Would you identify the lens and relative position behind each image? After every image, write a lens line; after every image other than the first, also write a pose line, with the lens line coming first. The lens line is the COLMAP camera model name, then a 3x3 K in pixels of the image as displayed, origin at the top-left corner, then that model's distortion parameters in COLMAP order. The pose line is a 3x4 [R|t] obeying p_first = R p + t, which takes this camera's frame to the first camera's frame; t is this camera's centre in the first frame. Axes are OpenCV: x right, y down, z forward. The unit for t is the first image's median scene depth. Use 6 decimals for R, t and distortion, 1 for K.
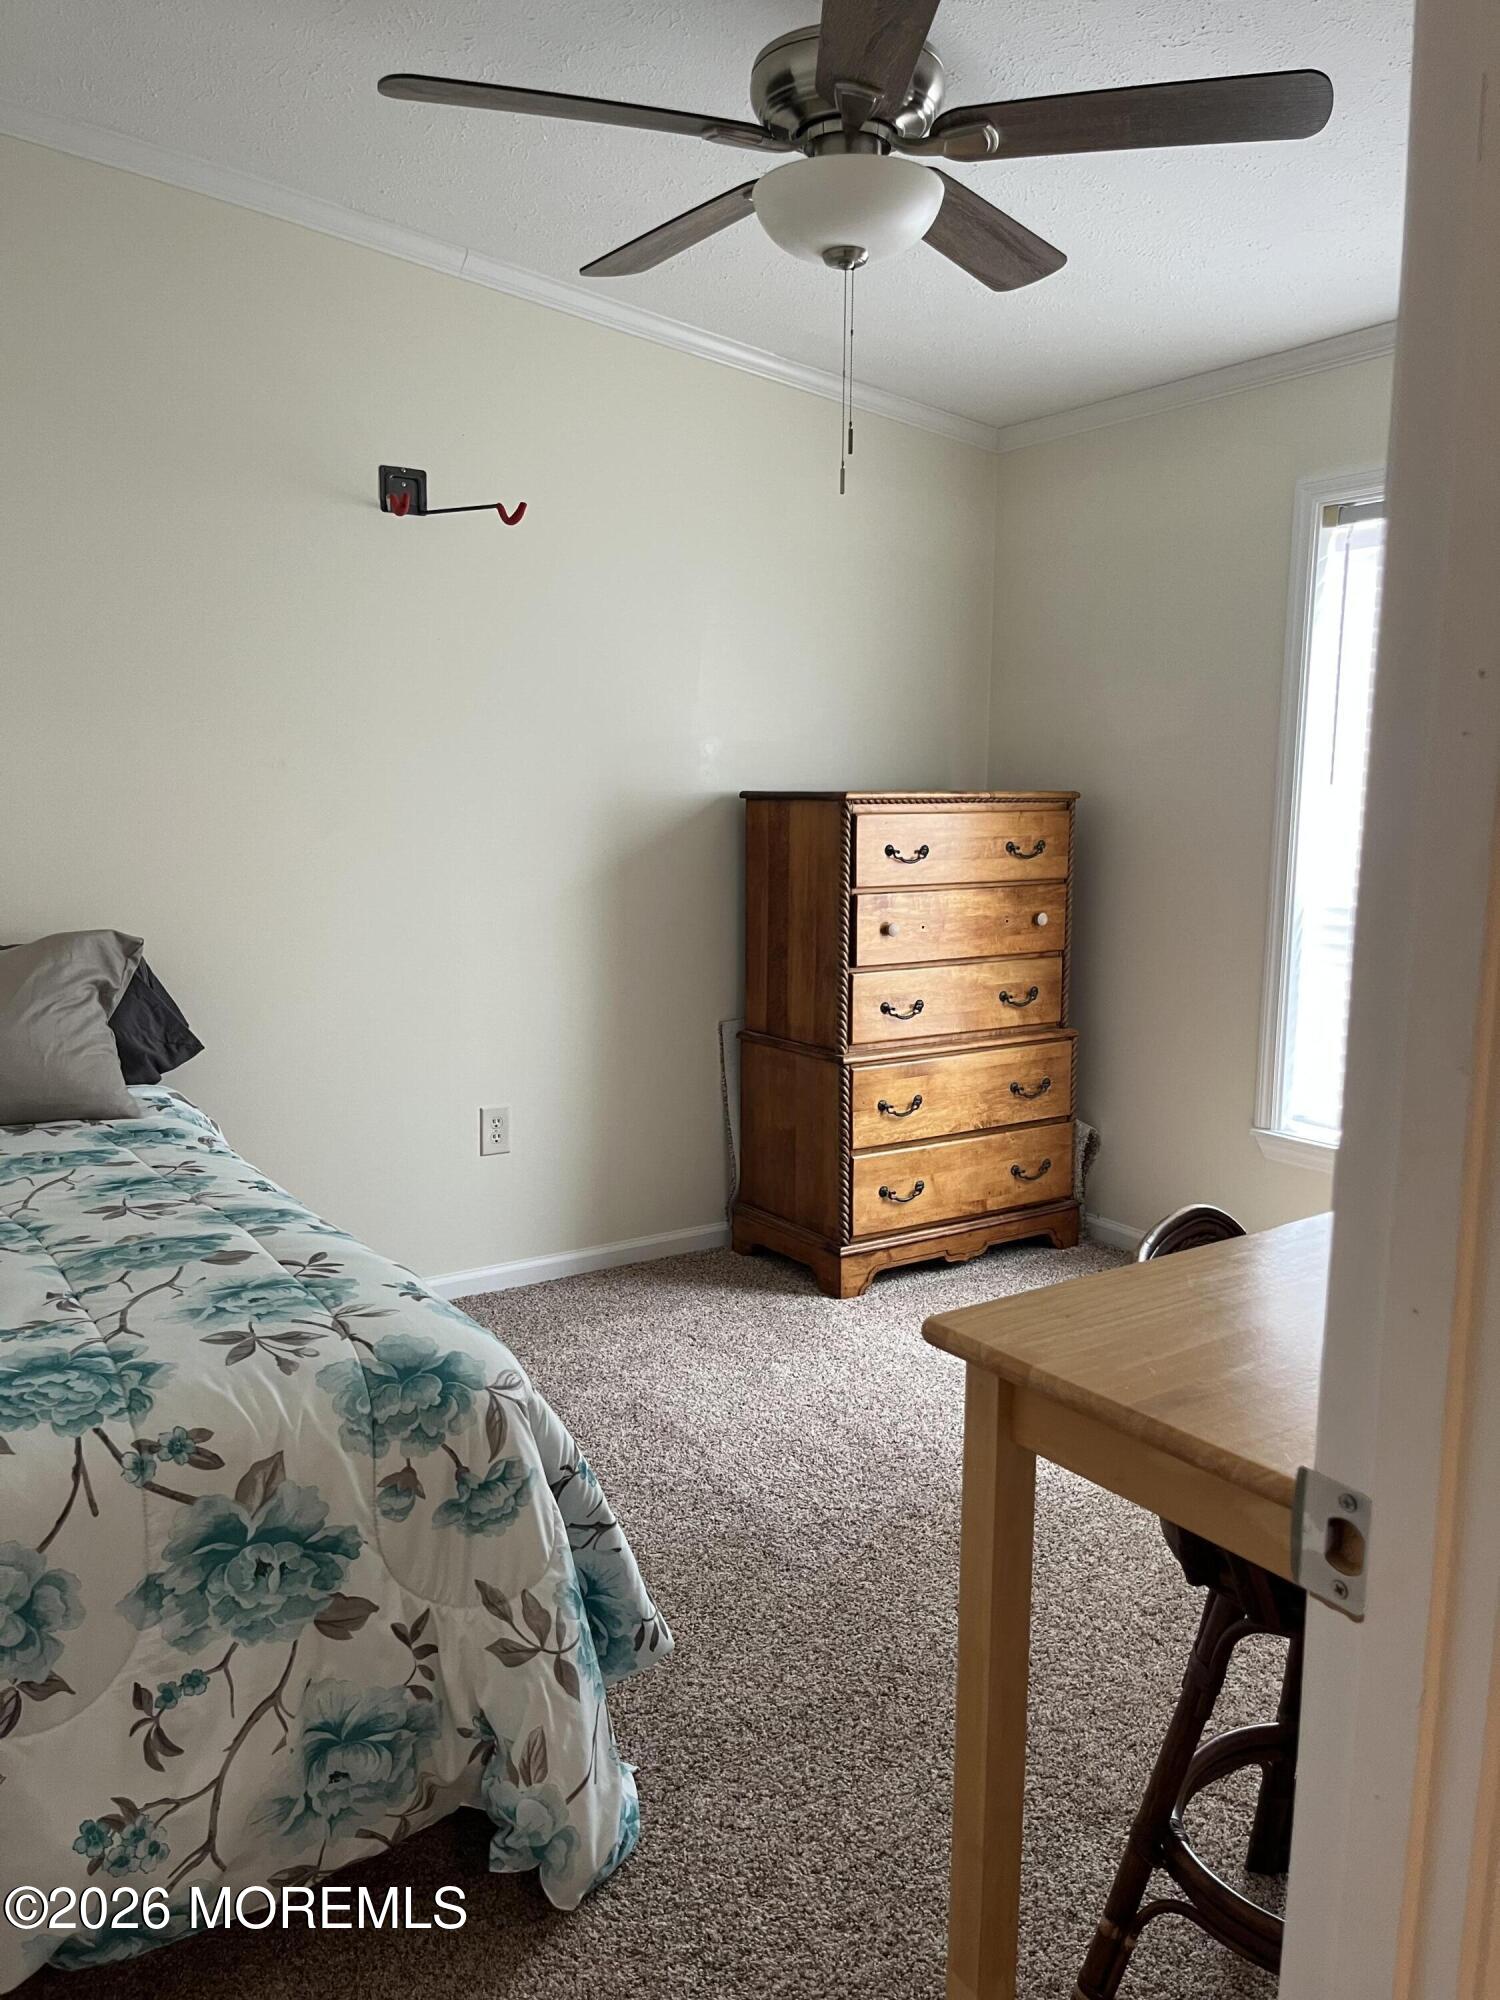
lens RADIAL K [[1510.7, 0, 754.6], [0, 1510.7, 999.1], [0, 0, 1]] dist [0.054187, -0.069905]
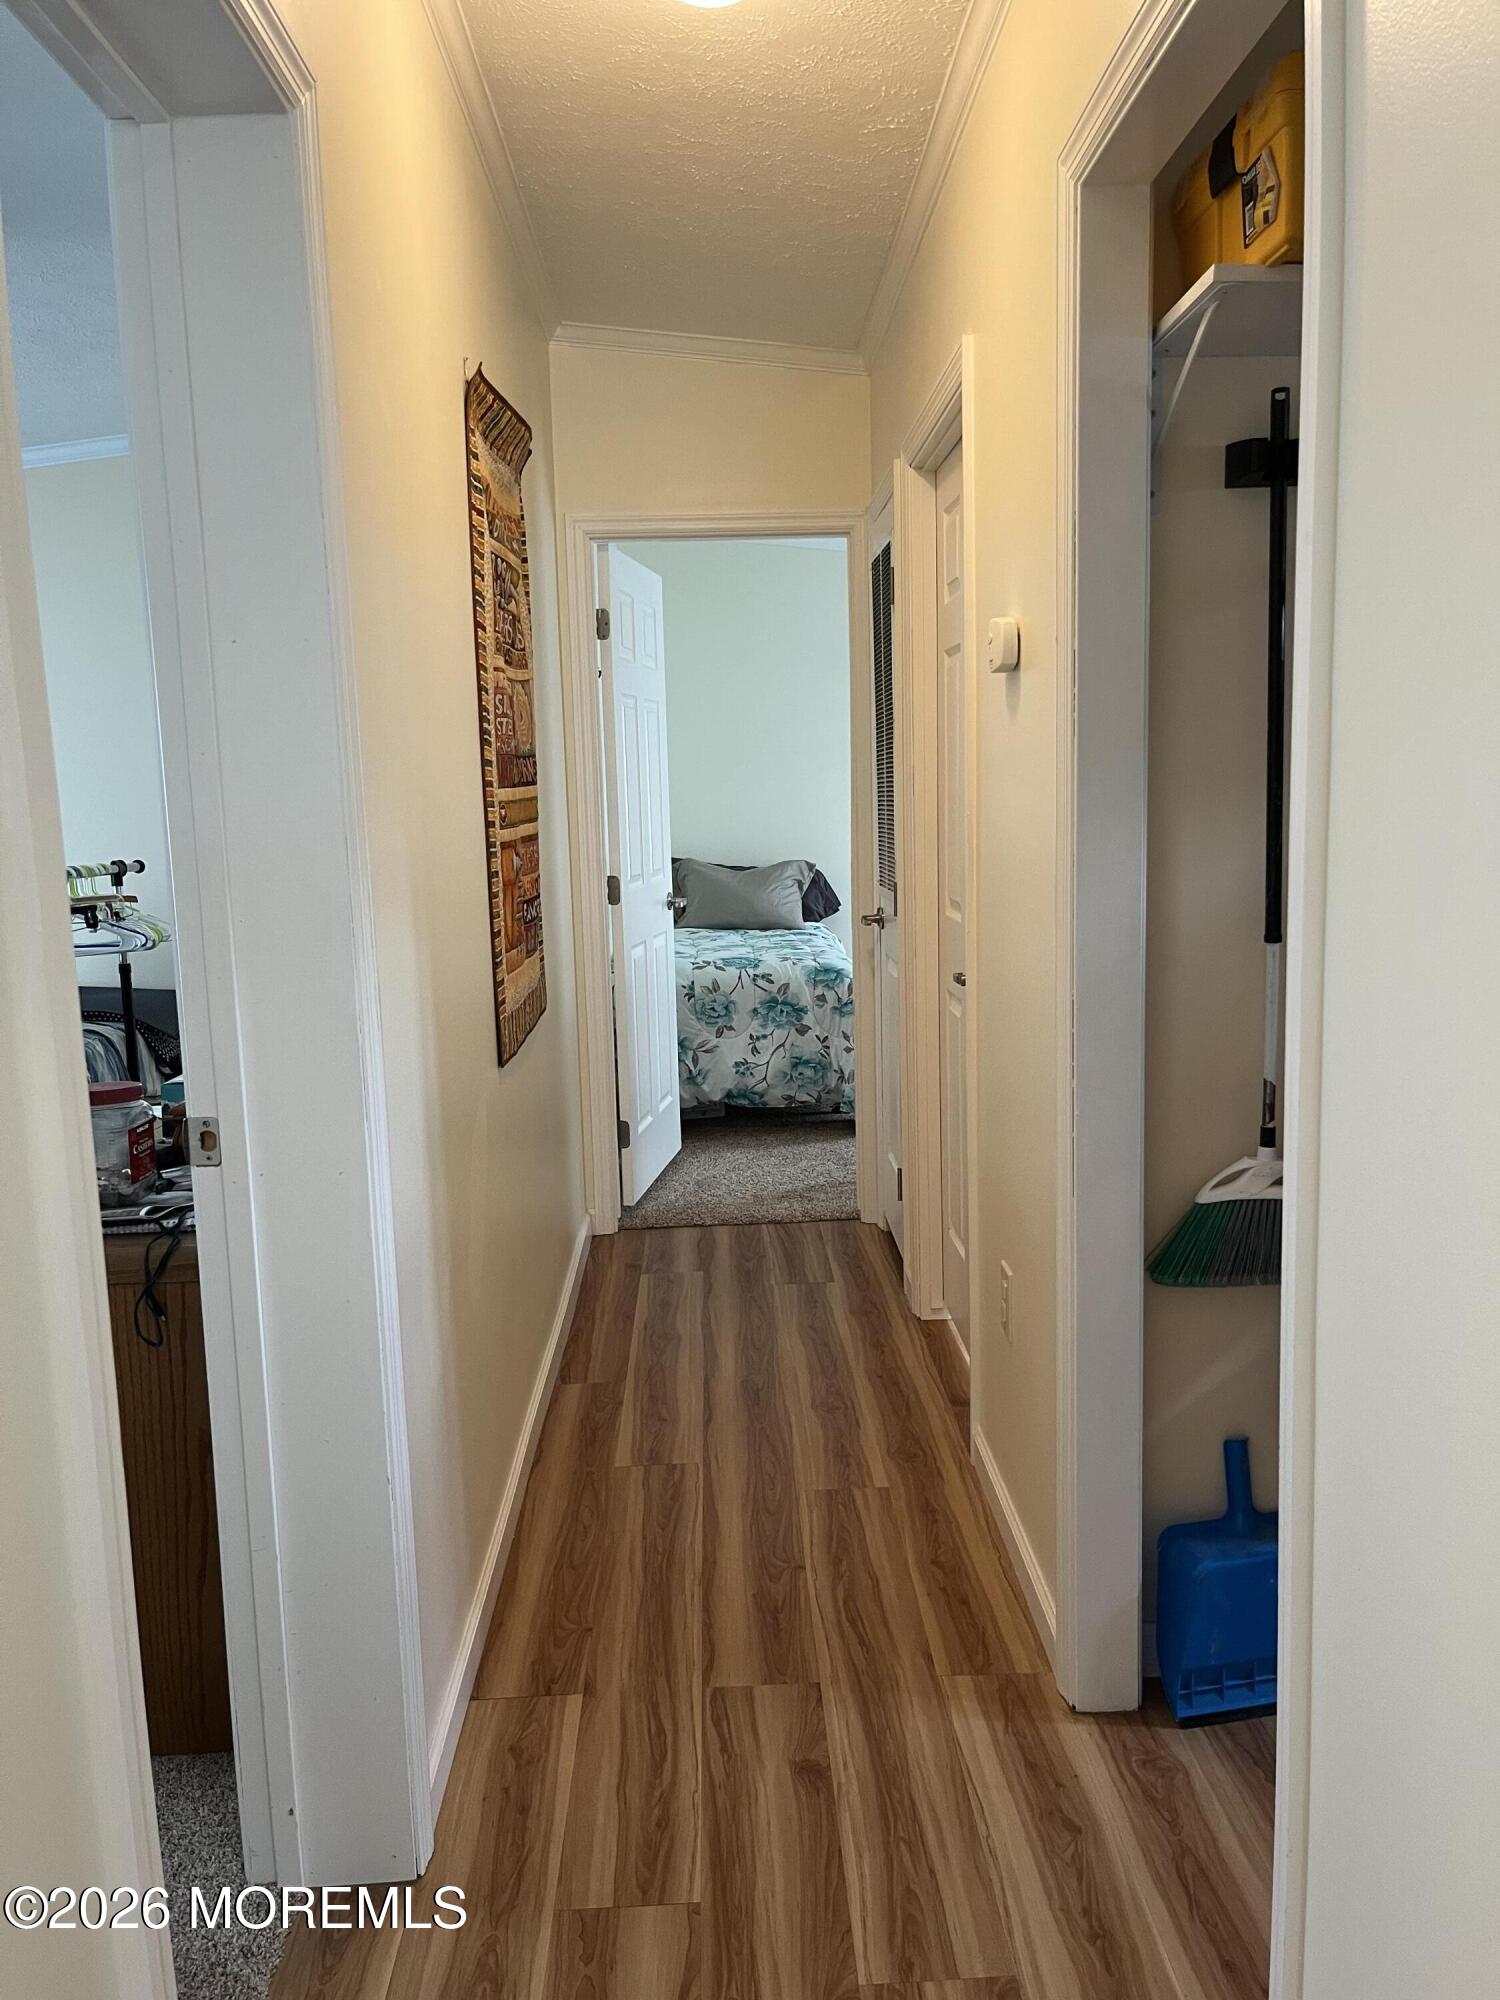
lens RADIAL K [[1510.7, 0, 749.7], [0, 1510.7, 1001.2], [0, 0, 1]] dist [0.054187, -0.069905]
pose [[0.847484, 0.046380, -0.528790, 1.538869], [-0.045561, 0.998855, 0.014589, 0.287537], [0.528861, 0.011728, 0.848627, -2.153433]]
